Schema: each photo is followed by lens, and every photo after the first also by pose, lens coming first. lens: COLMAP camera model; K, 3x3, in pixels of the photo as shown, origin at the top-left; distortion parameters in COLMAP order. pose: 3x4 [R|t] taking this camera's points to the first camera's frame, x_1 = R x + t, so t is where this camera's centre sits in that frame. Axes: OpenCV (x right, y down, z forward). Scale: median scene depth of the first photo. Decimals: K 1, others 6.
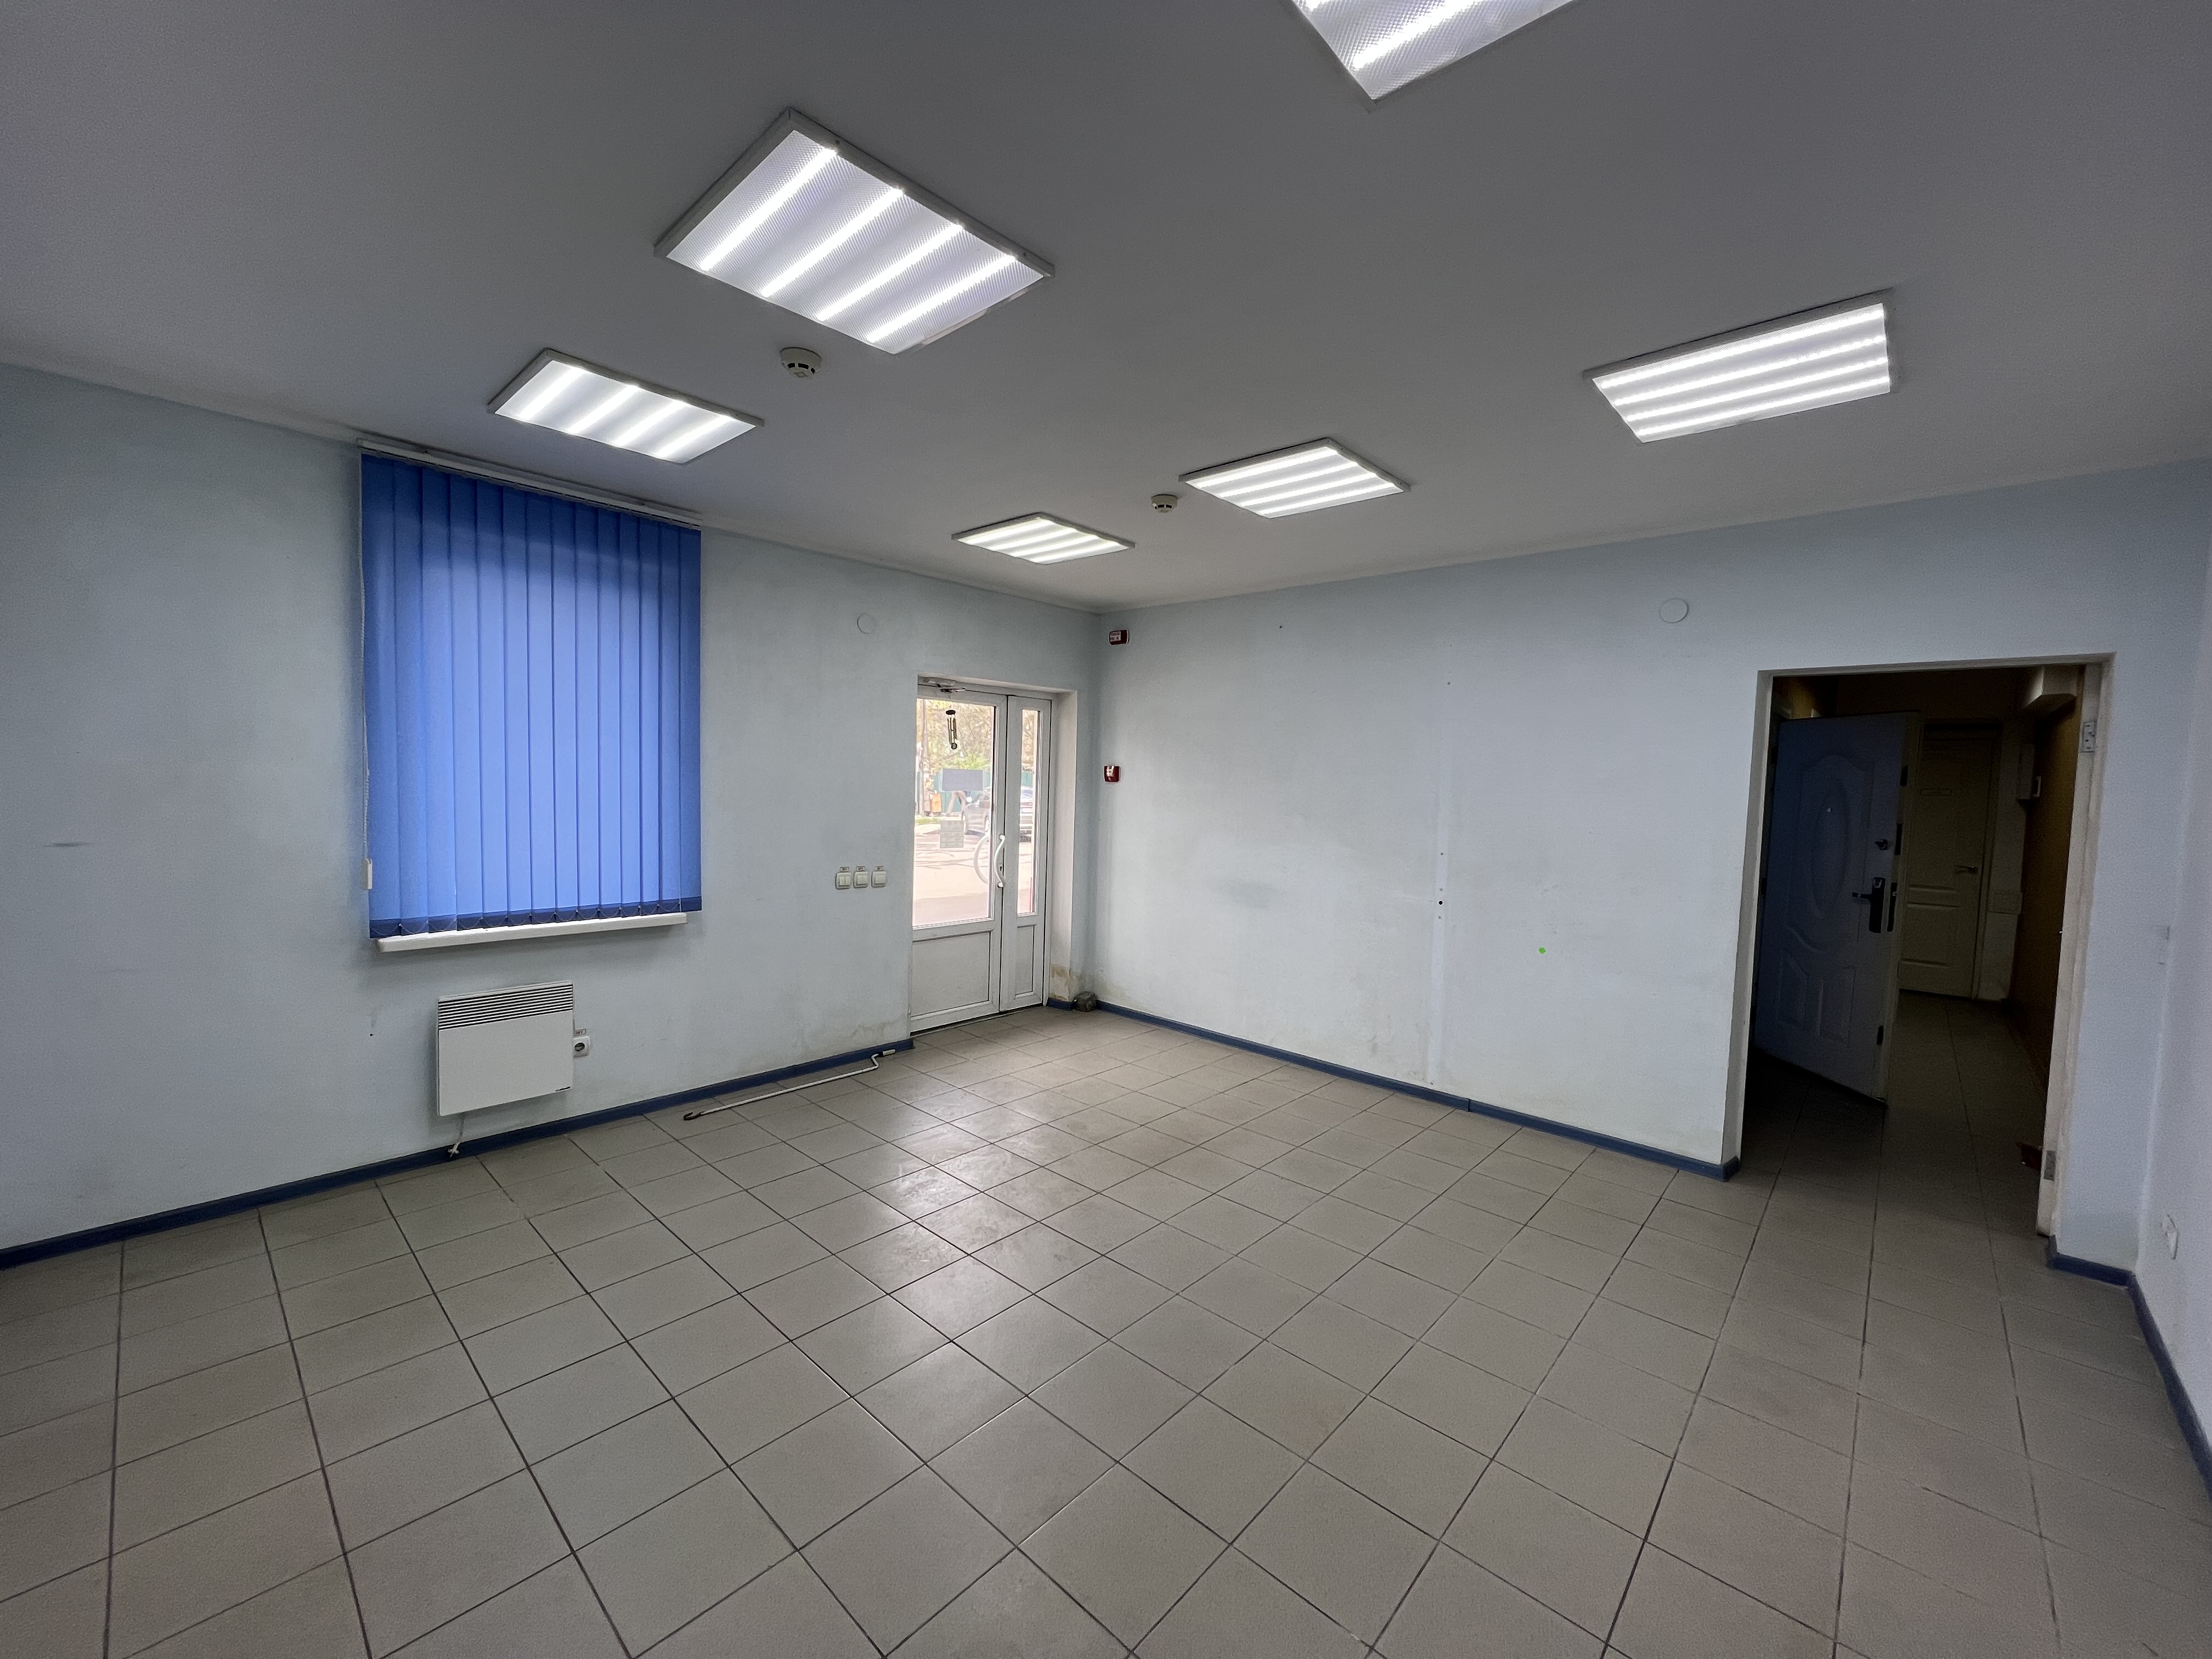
lens RADIAL K [[875.5, 0, 1124.5], [0, 875.5, 827.2], [0, 0, 1]] dist [0.008587, 0.000258]
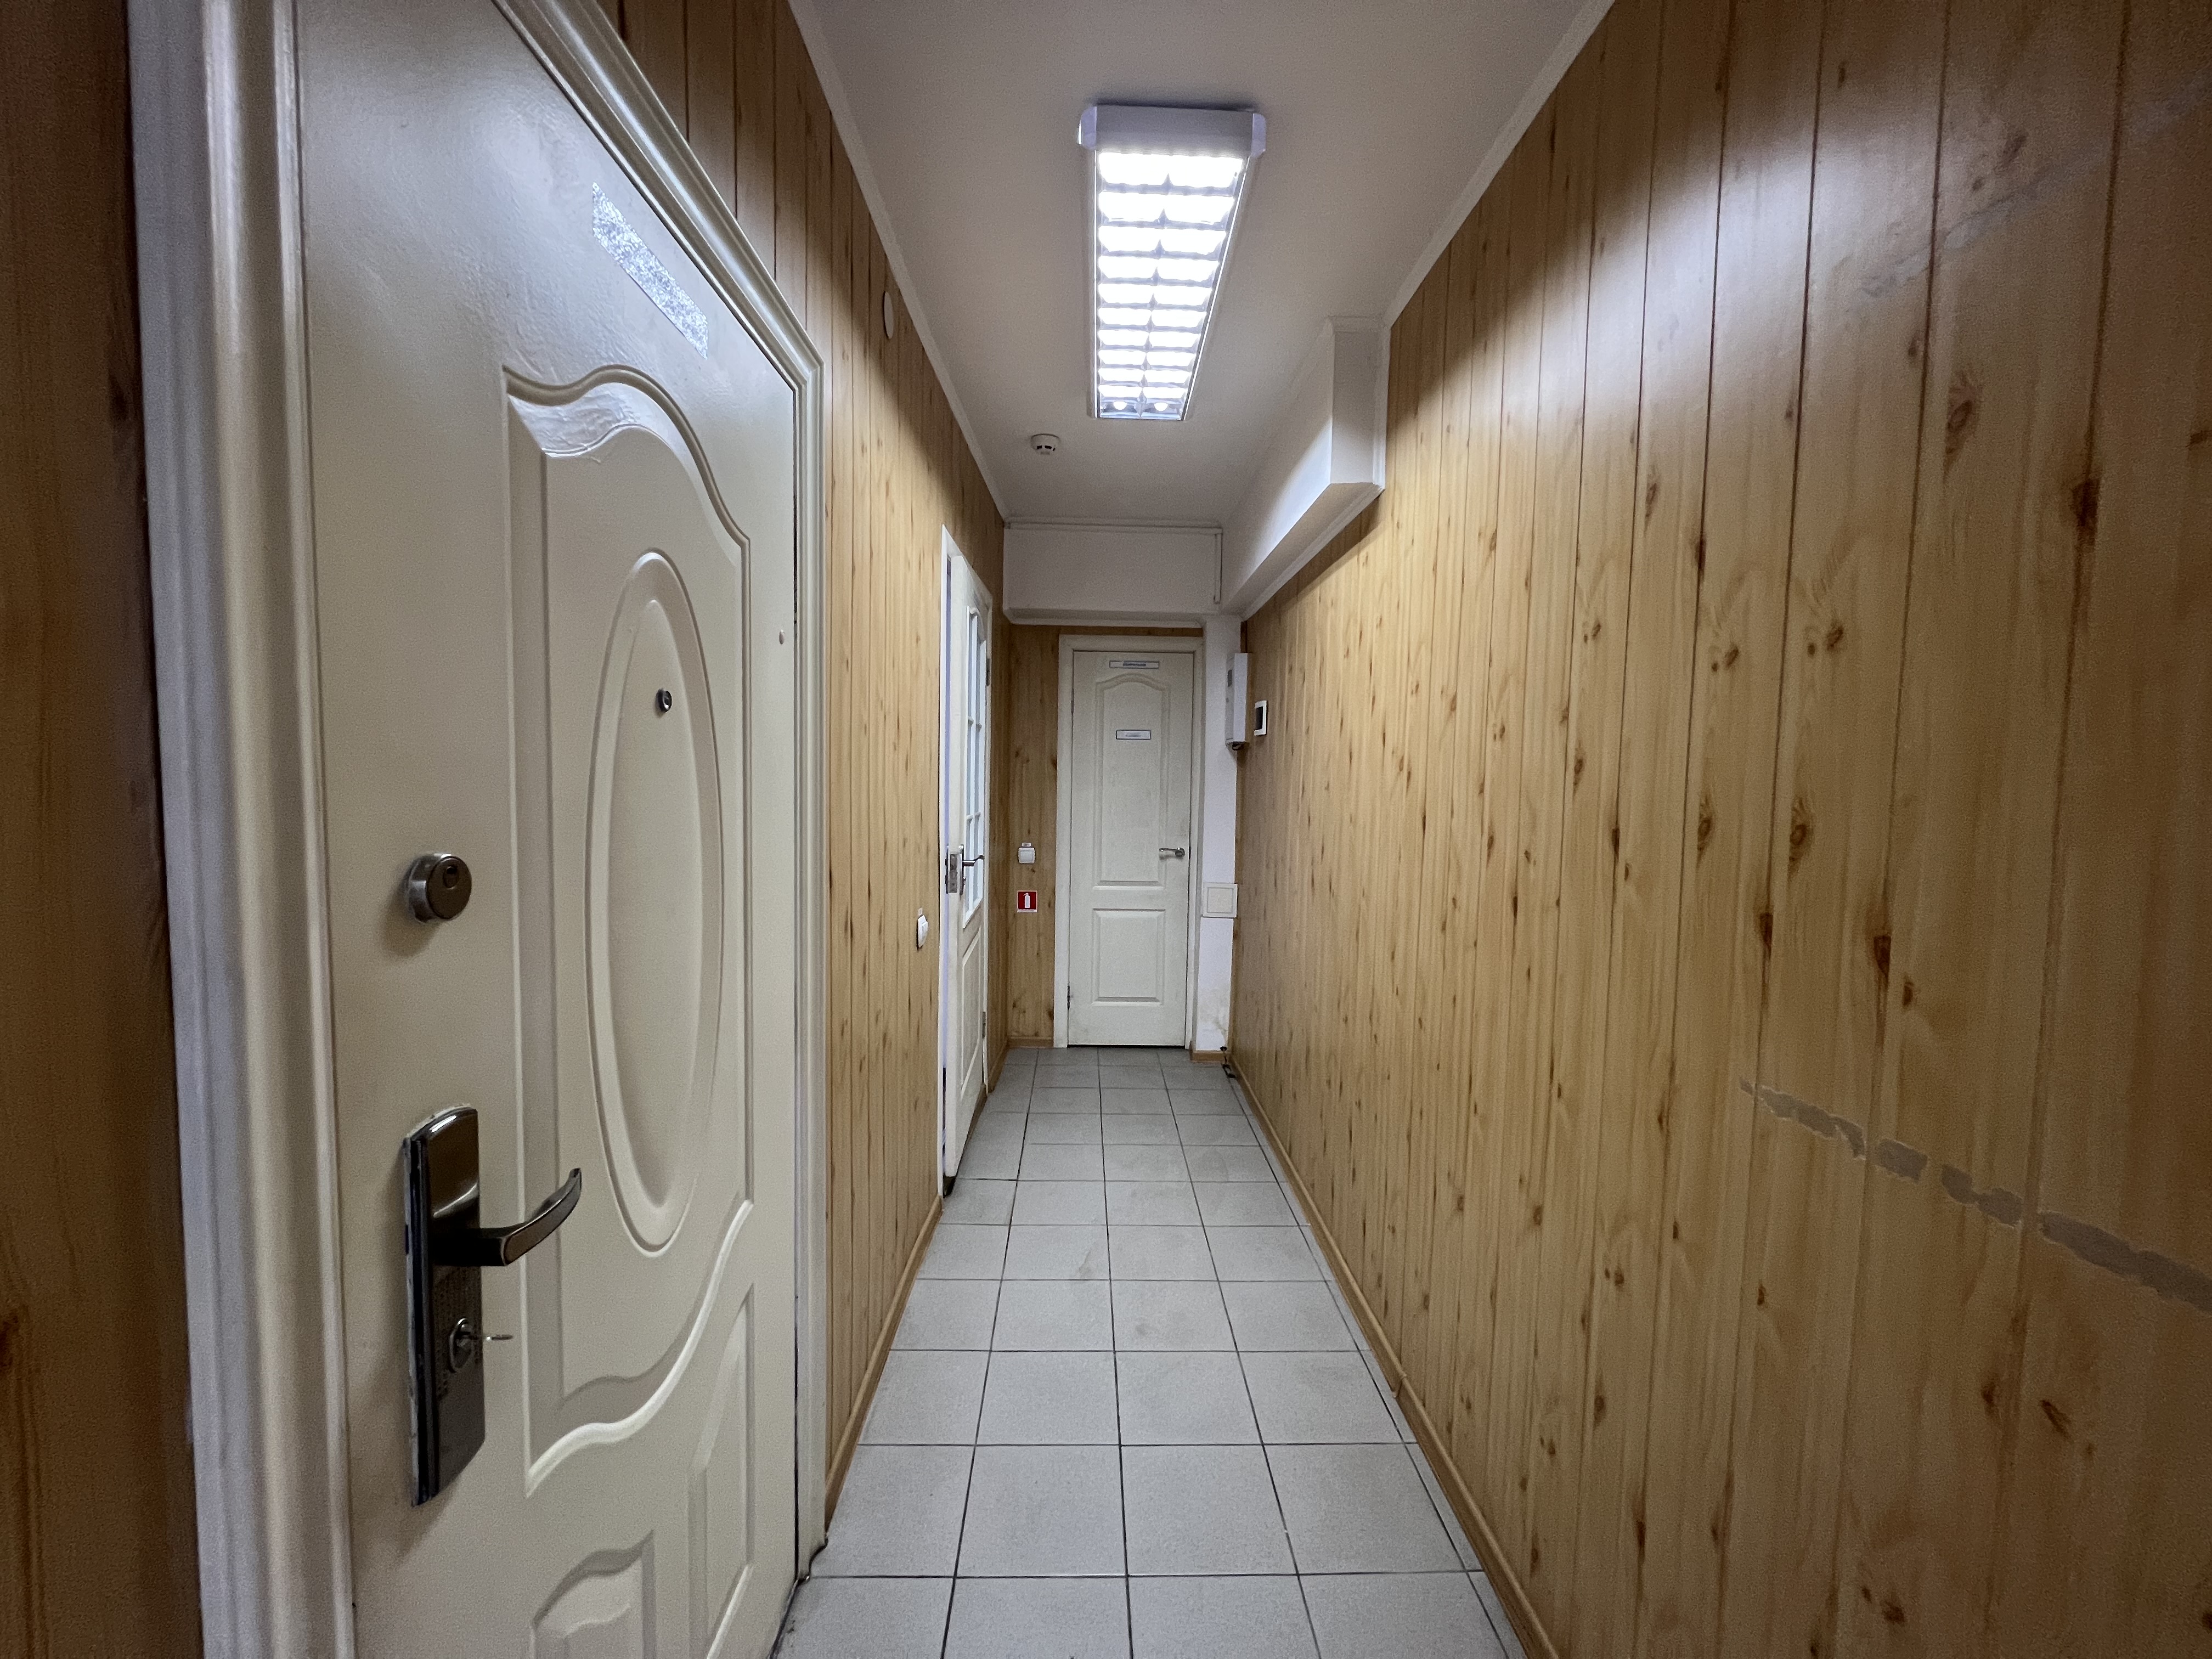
lens RADIAL K [[875.5, 0, 1108.8], [0, 875.5, 826.3], [0, 0, 1]] dist [0.008587, 0.000258]
pose [[0.728158, -0.060494, 0.682735, 0.496003], [0.043692, 0.998168, 0.041844, -0.000554], [-0.684015, -0.000639, 0.729467, 0.580431]]
